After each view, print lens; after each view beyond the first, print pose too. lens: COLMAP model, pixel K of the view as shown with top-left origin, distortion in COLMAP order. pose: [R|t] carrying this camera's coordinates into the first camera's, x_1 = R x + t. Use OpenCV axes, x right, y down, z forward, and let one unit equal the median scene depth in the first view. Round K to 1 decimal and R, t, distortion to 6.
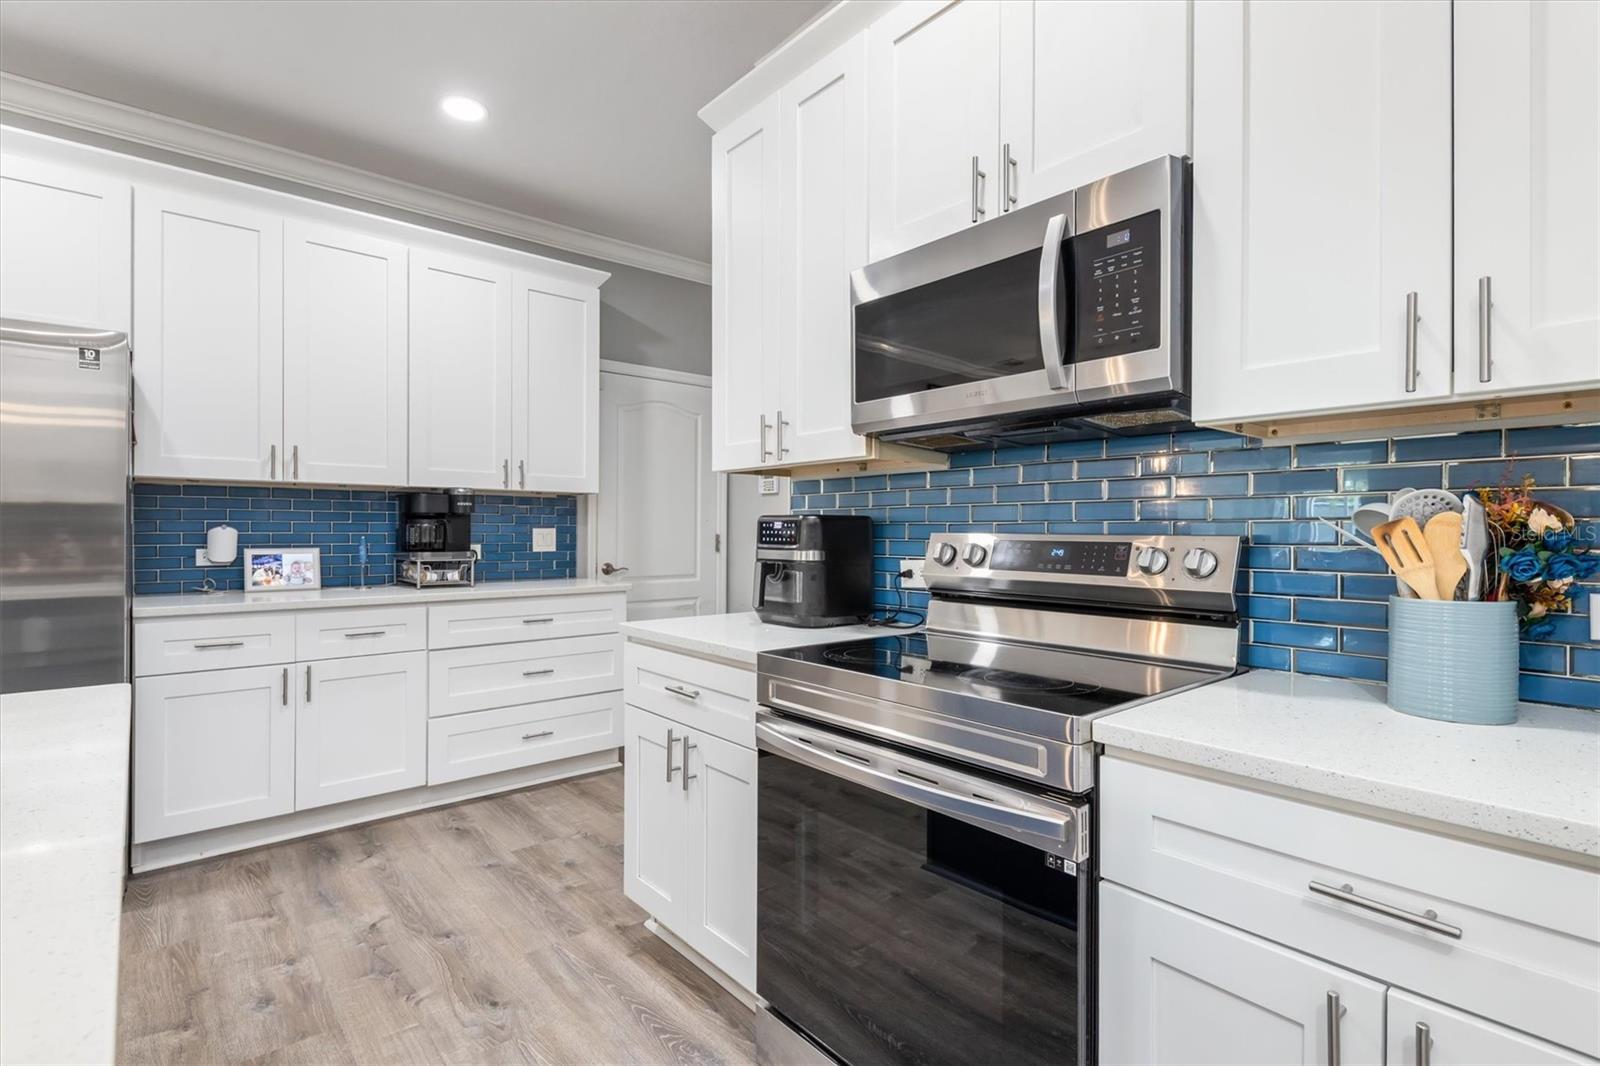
lens RADIAL K [[760.2, 0, 796.6], [0, 760.2, 531.8], [0, 0, 1]] dist [0.004913, -0.005147]
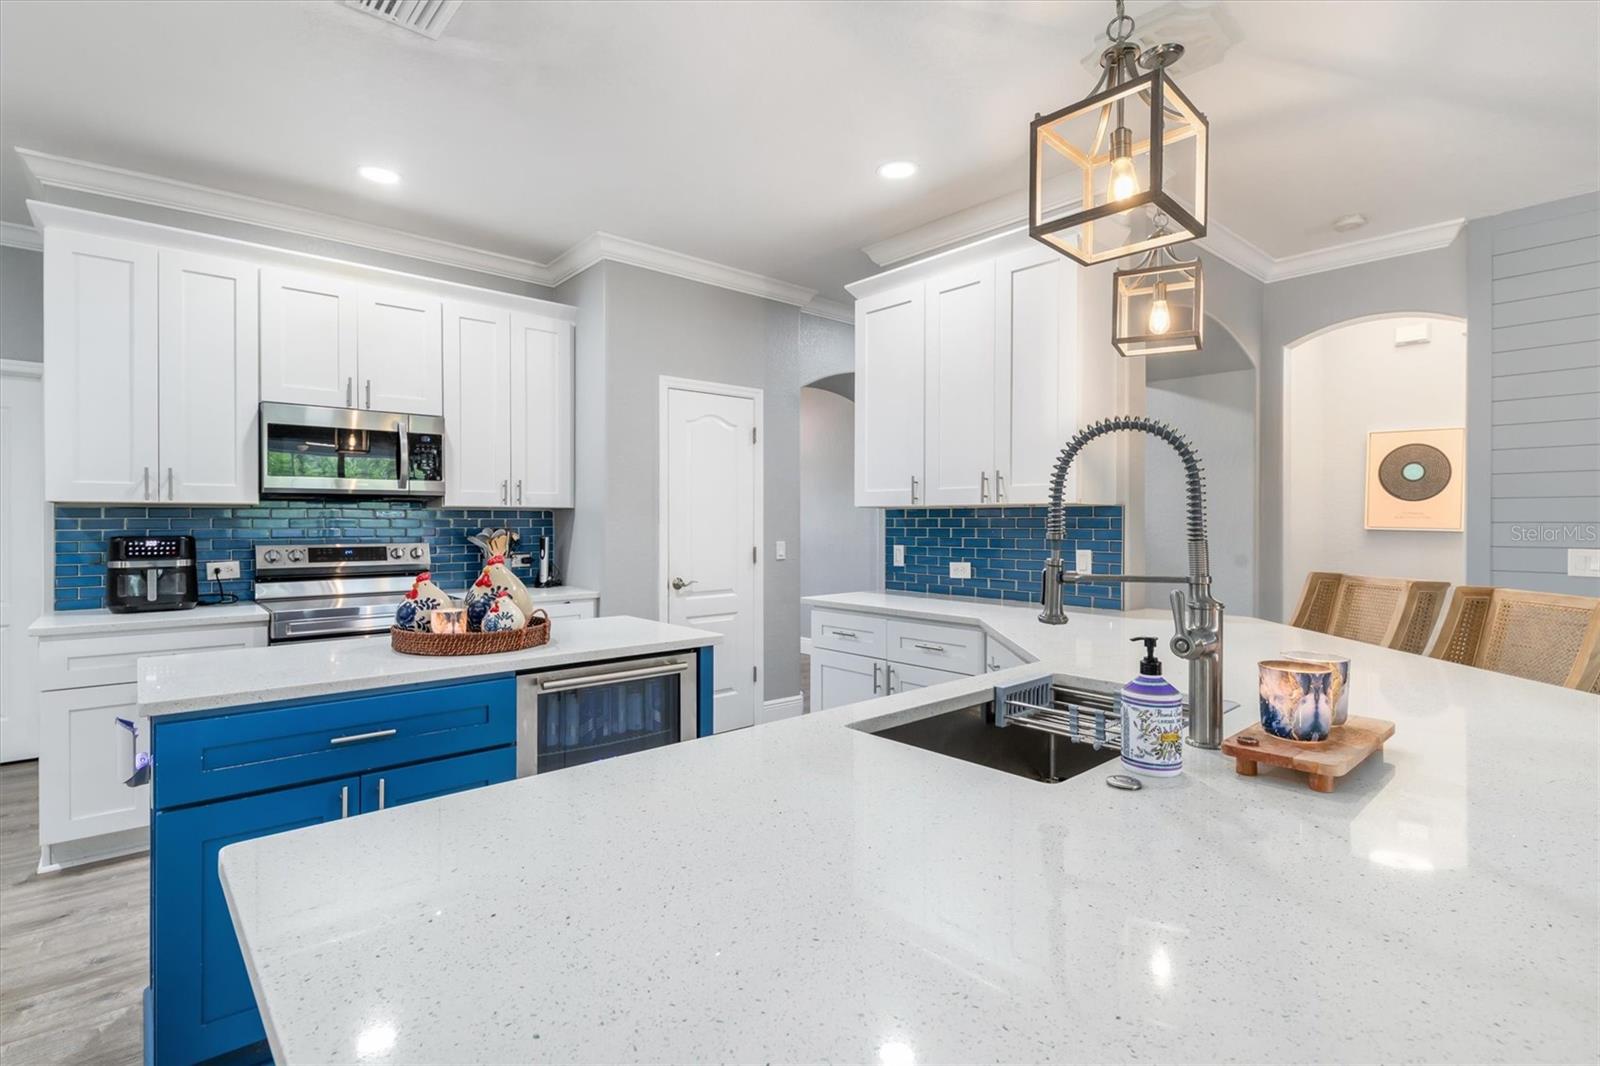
lens RADIAL K [[760.2, 0, 792.0], [0, 760.2, 528.5], [0, 0, 1]] dist [0.004913, -0.005147]
pose [[0.001878, -0.014994, 0.999886, -1.179704], [-0.001621, 0.999886, 0.014997, -0.048714], [-0.999997, -0.001649, 0.001853, -0.179431]]
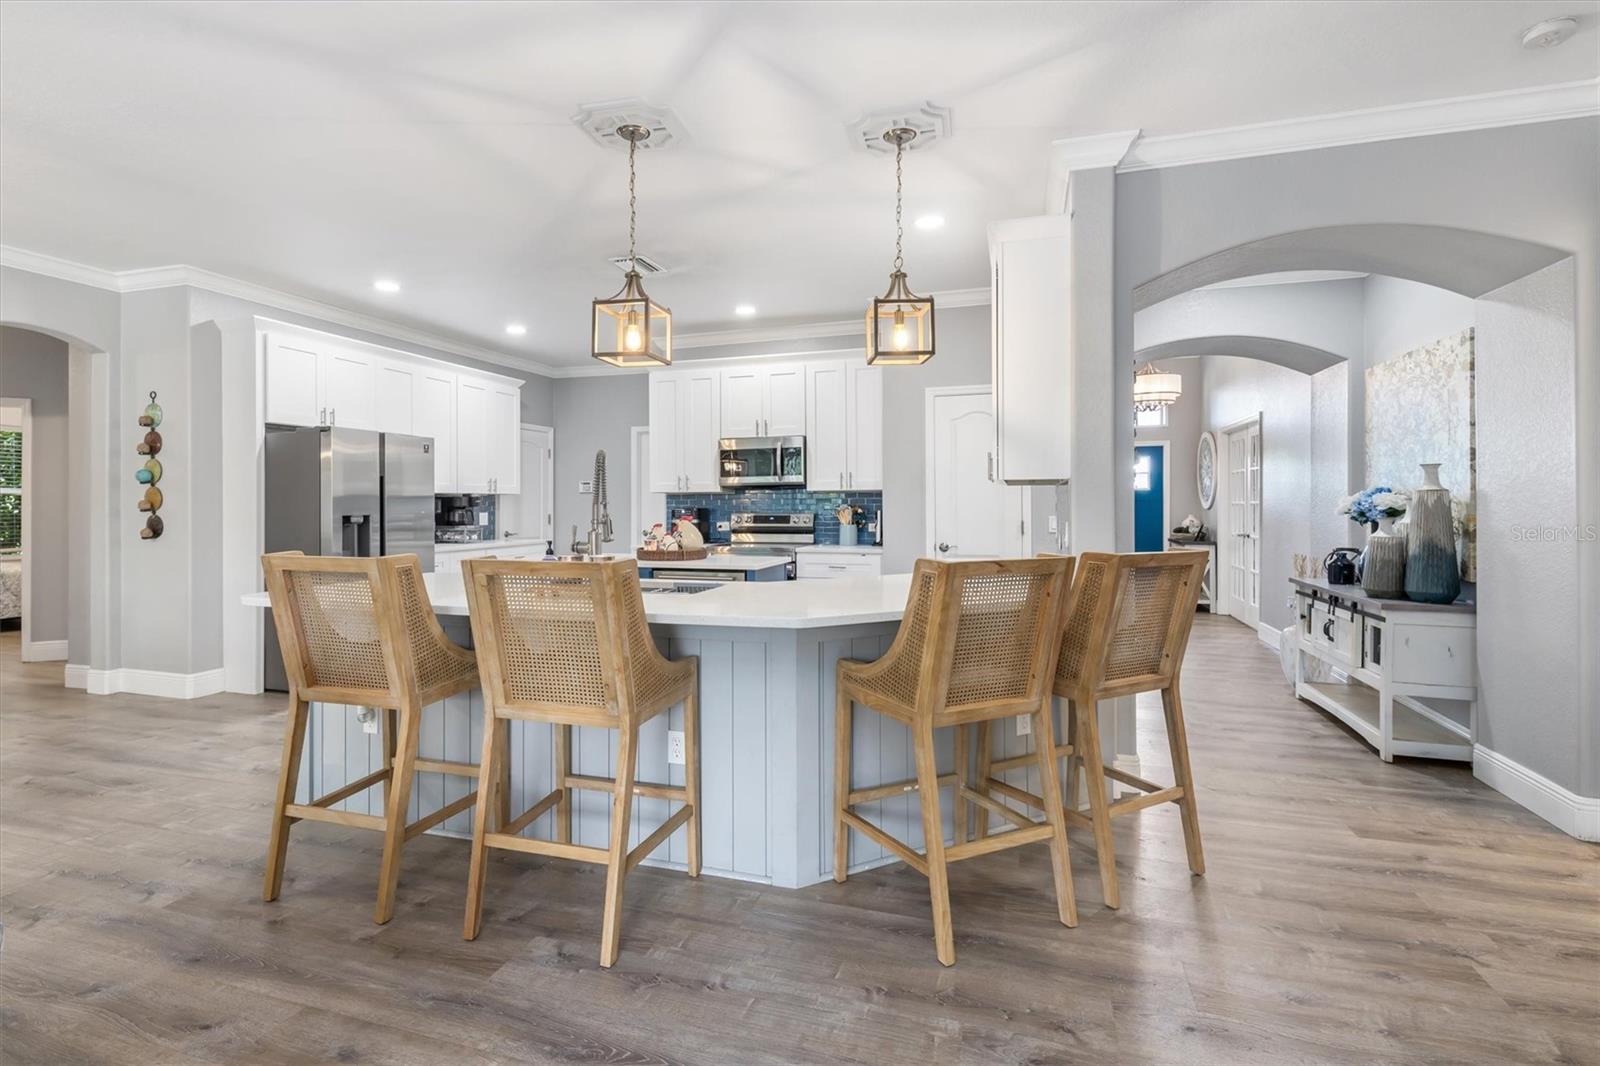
lens RADIAL K [[760.2, 0, 794.4], [0, 760.2, 505.6], [0, 0, 1]] dist [0.004913, -0.005147]
pose [[0.845388, -0.009332, 0.534071, -1.023713], [0.009443, 0.999952, 0.002525, -0.029054], [-0.534069, 0.002908, 0.845436, -1.463918]]
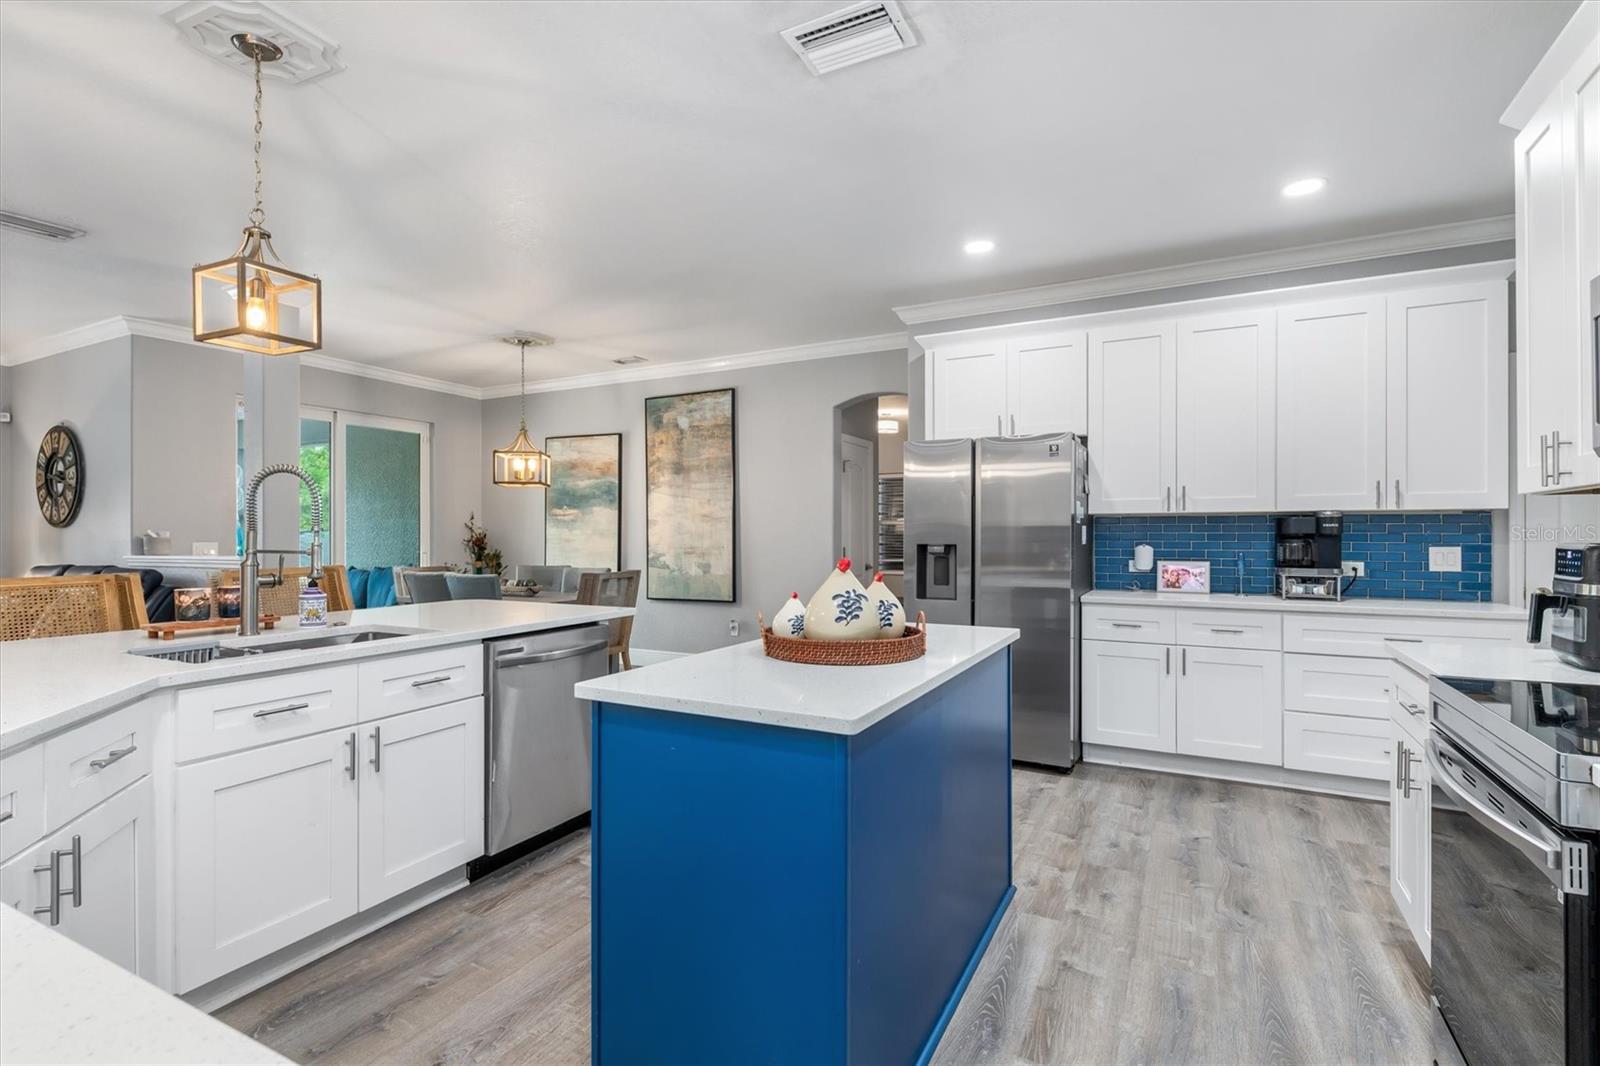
lens RADIAL K [[760.2, 0, 794.2], [0, 760.2, 536.9], [0, 0, 1]] dist [0.004913, -0.005147]
pose [[0.364014, -0.000854, -0.931393, 0.385025], [-0.001484, 0.999998, -0.001497, -0.021752], [0.931392, 0.001927, 0.364012, -0.151102]]
